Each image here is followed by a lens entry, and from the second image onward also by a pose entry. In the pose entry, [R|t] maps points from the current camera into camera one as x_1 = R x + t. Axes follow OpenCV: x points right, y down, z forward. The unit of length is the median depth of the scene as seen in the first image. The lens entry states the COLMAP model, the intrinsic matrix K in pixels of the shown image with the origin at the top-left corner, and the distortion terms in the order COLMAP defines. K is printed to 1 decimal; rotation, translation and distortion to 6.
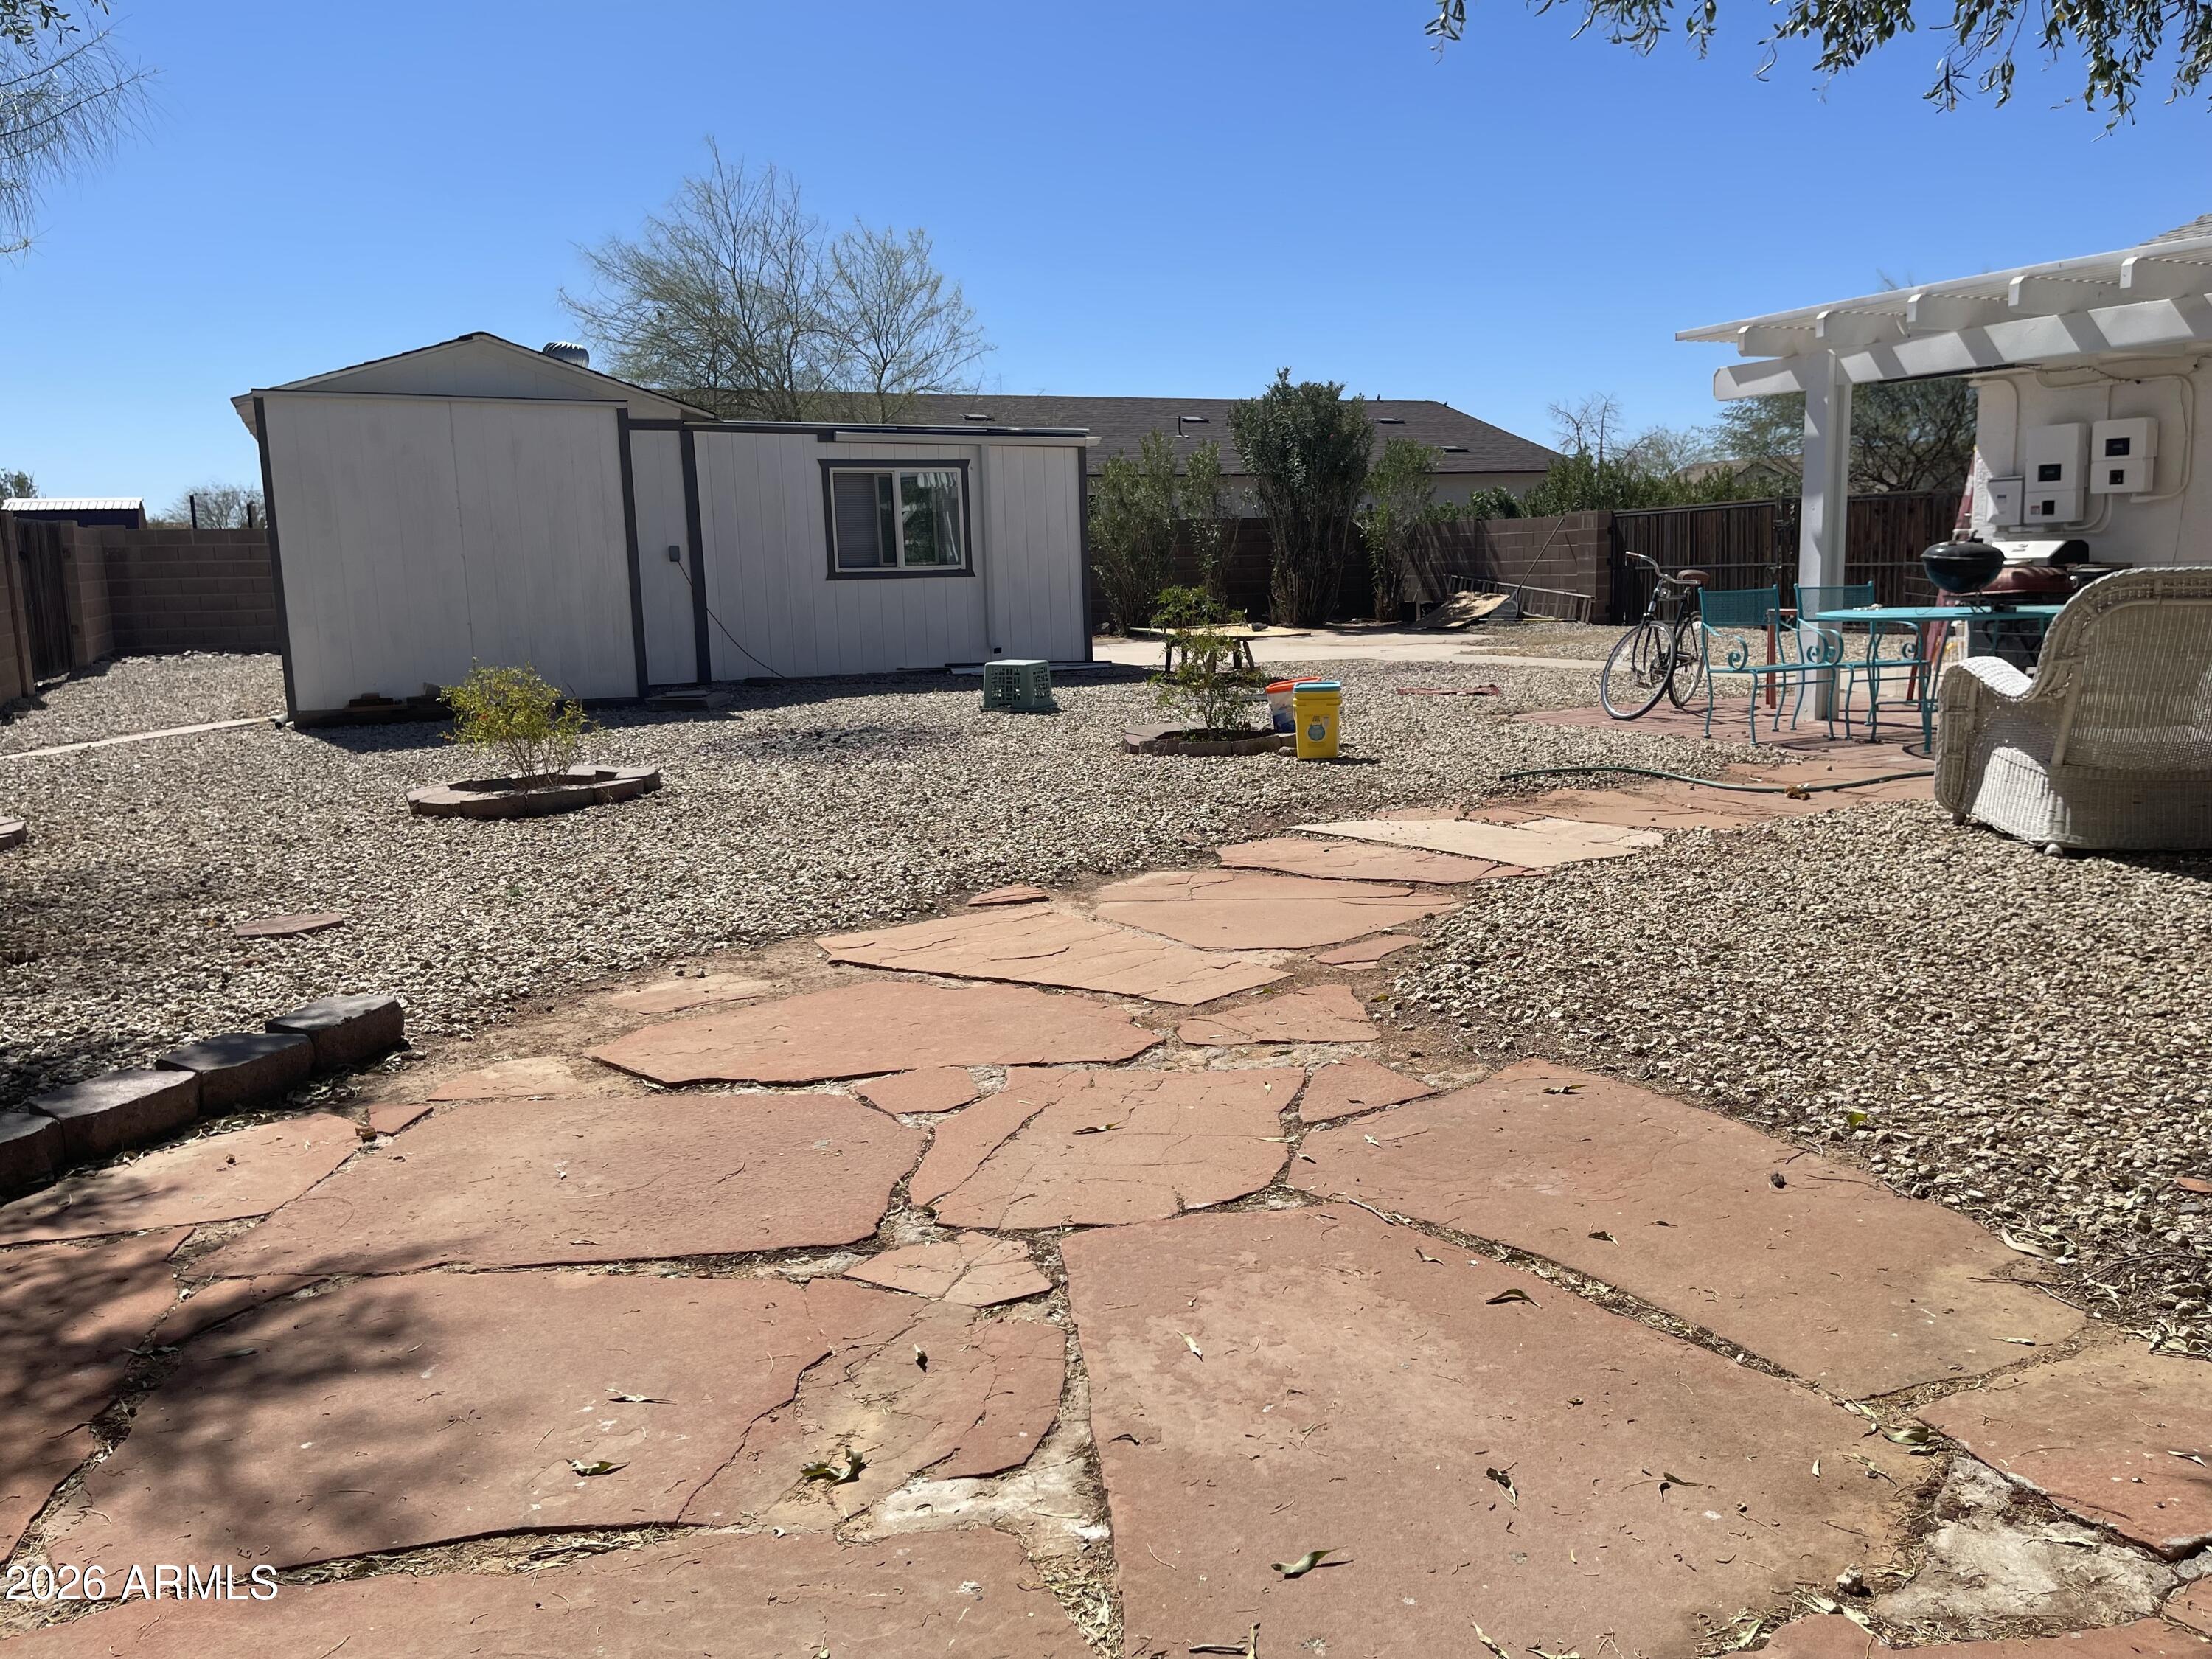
lens RADIAL K [[1675.7, 0, 1102.9], [0, 1675.7, 825.4], [0, 0, 1]] dist [0.068468, -0.083133]
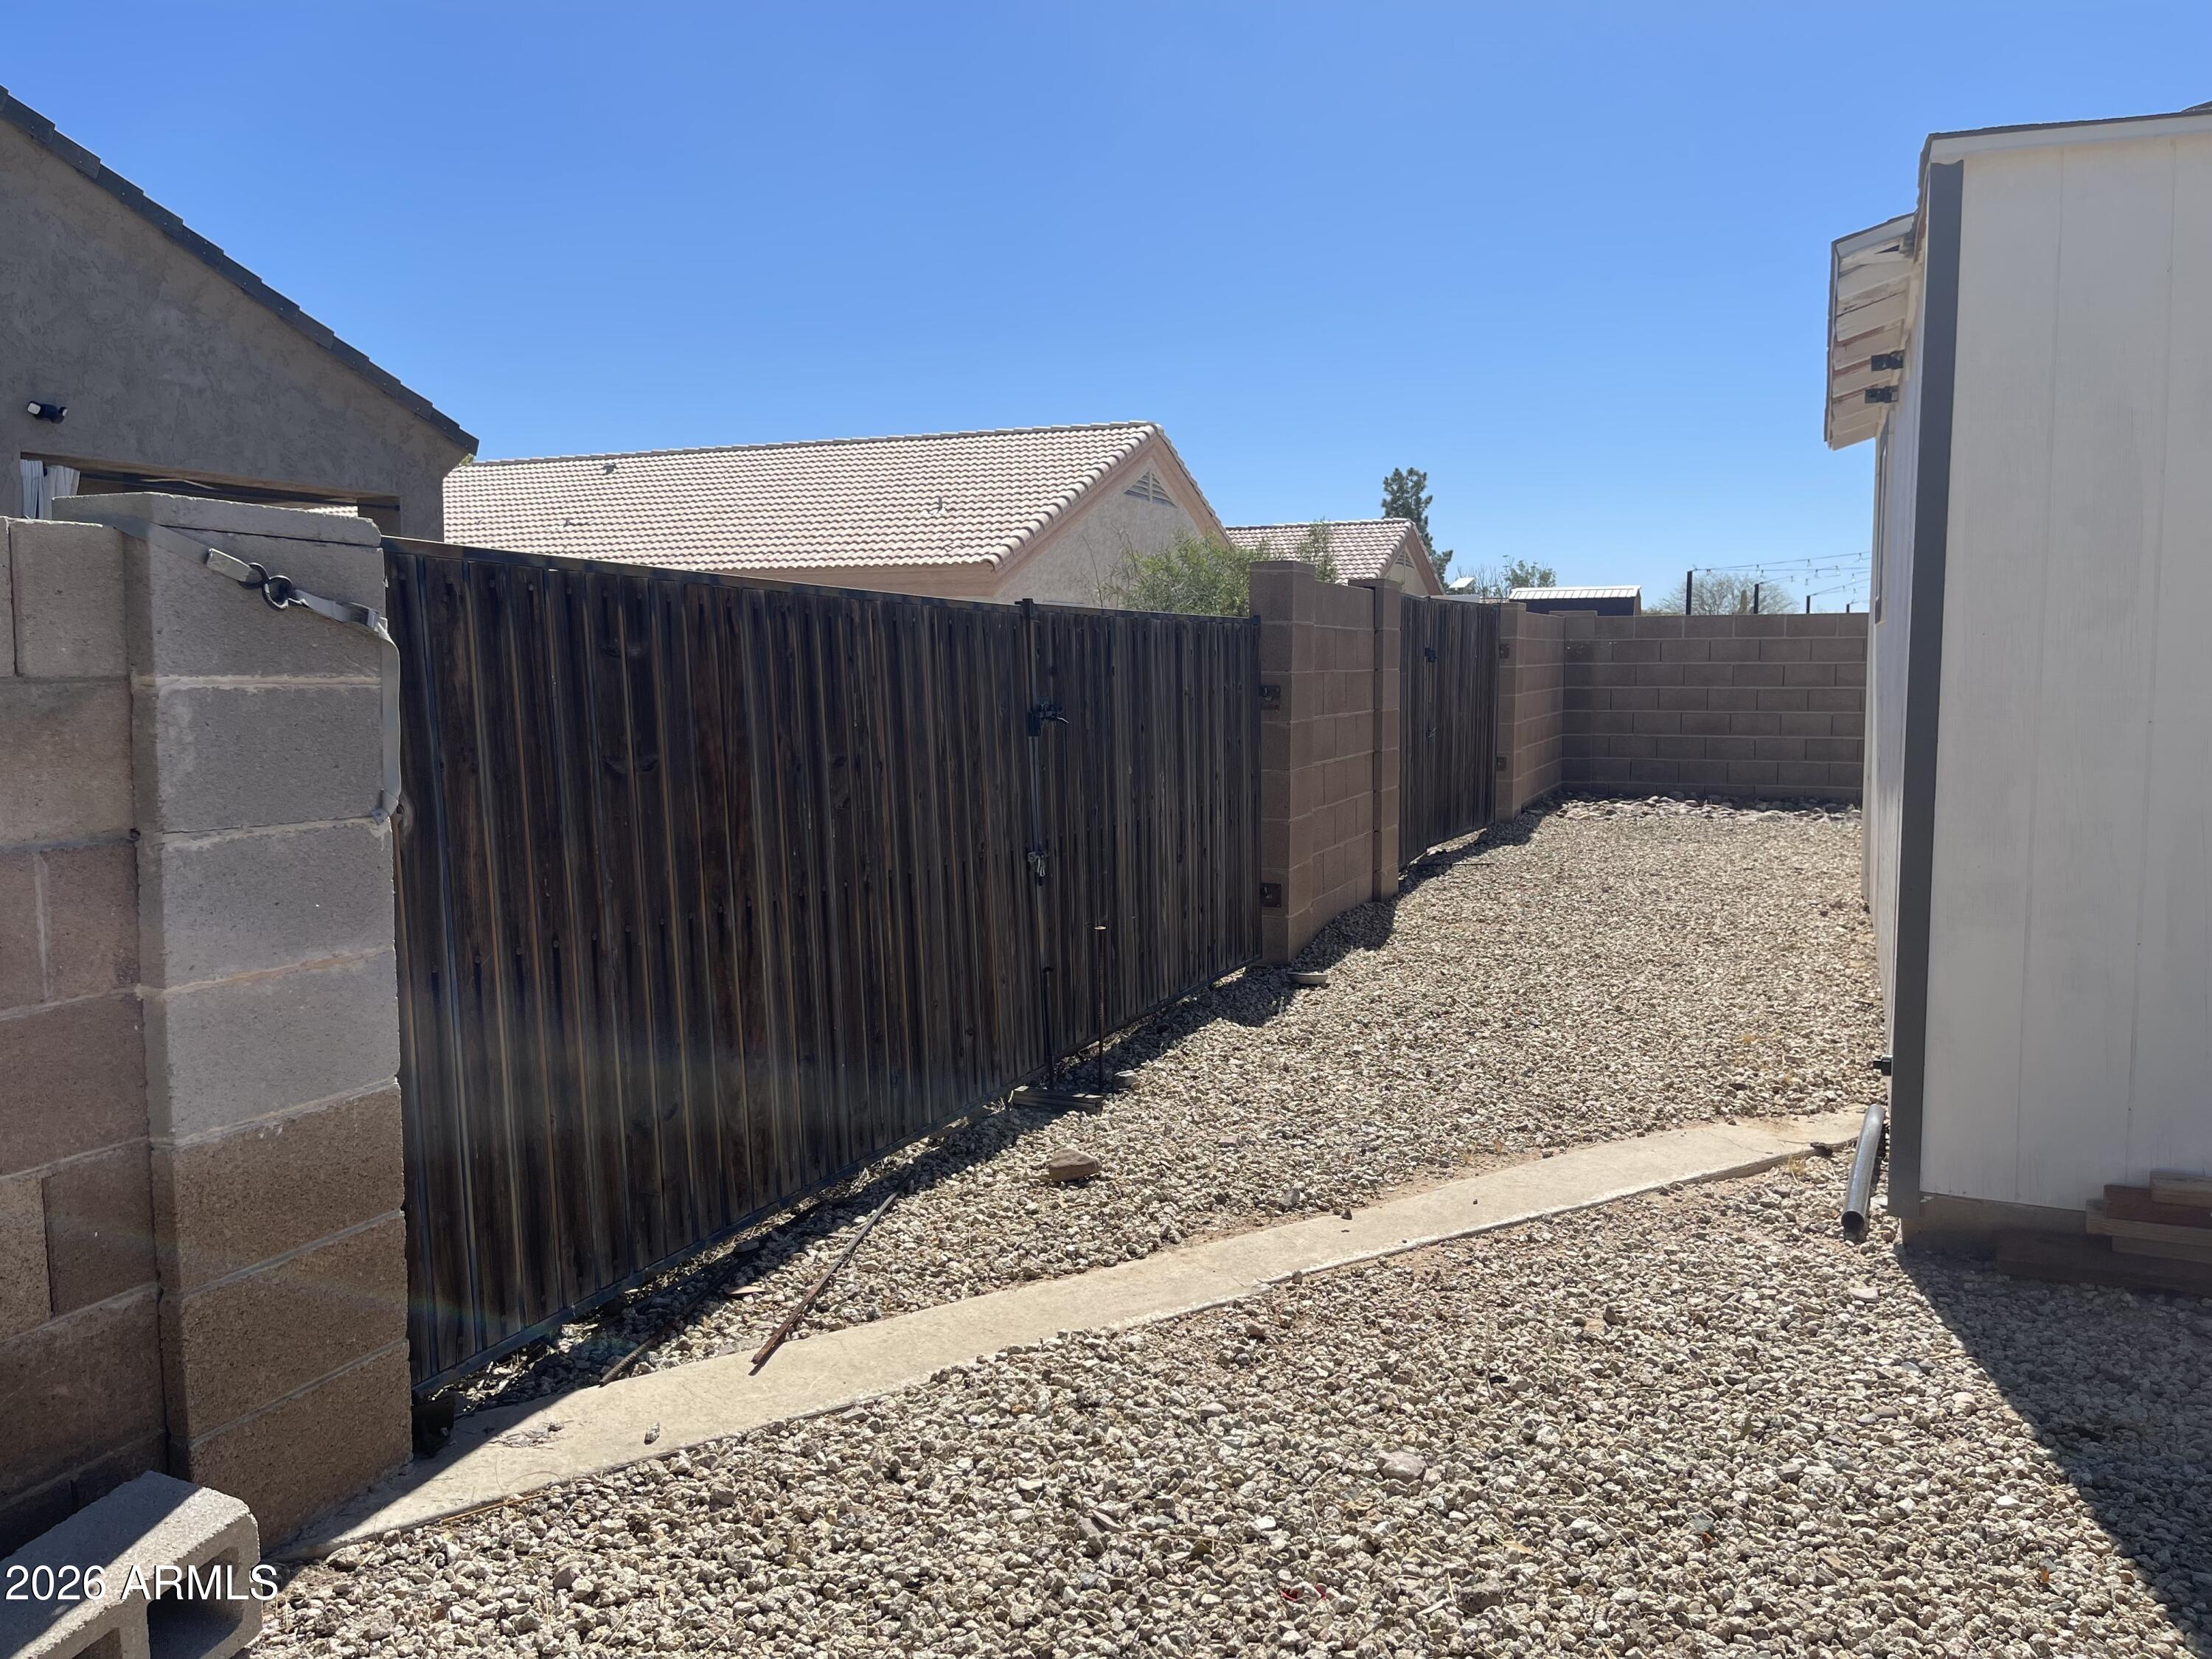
lens RADIAL K [[1675.7, 0, 1105.1], [0, 1675.7, 823.1], [0, 0, 1]] dist [0.068468, -0.083133]
pose [[0.685663, 0.085777, -0.722848, -0.197228], [-0.122689, 0.992444, 0.001391, -0.063215], [0.717505, 0.087732, 0.691006, 0.369433]]
